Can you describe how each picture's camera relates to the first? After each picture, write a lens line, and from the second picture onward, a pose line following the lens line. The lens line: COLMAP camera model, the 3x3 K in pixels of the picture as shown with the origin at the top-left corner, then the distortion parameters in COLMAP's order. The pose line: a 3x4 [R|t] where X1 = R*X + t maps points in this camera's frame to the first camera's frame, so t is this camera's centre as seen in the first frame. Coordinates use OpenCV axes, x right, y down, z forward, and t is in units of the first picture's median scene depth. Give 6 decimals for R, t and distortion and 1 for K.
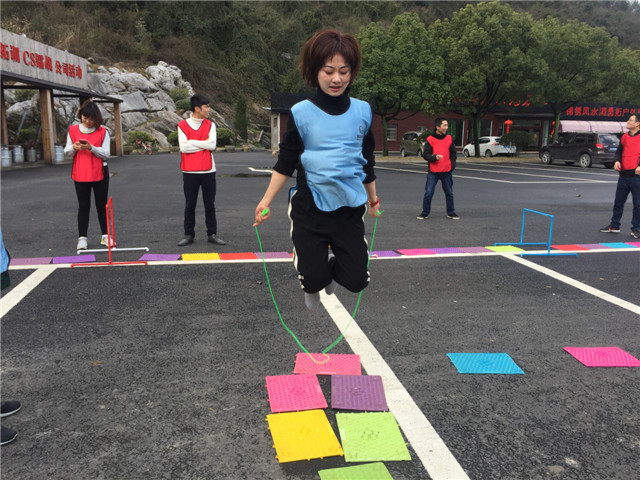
lens RADIAL K [[543.2, 0, 322.5], [0, 543.2, 240.3], [0, 0, 1]] dist [0.059870, -0.098267]
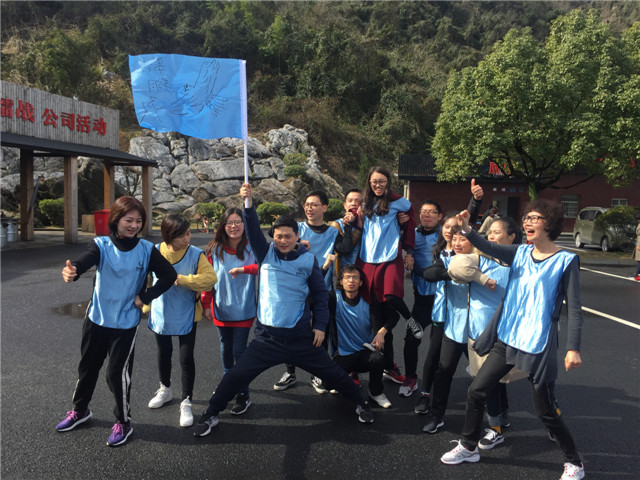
lens RADIAL K [[543.2, 0, 321.2], [0, 543.2, 242.9], [0, 0, 1]] dist [0.059870, -0.098267]
pose [[0.943243, 0.035682, -0.330181, 0.079644], [-0.075275, 0.991306, -0.107914, -0.068118], [0.323460, 0.126643, 0.937729, 0.316933]]
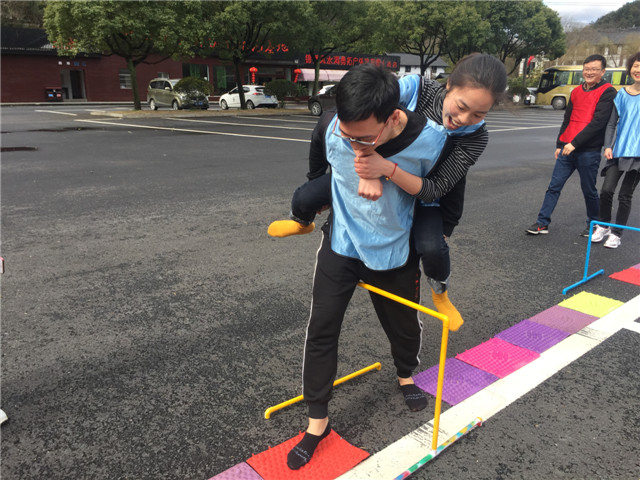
lens RADIAL K [[543.2, 0, 323.0], [0, 543.2, 240.2], [0, 0, 1]] dist [0.059870, -0.098267]
pose [[0.883045, -0.129274, 0.451131, -0.027681], [0.087810, 0.989847, 0.111765, -0.026310], [-0.461000, -0.059080, 0.885432, 0.128752]]
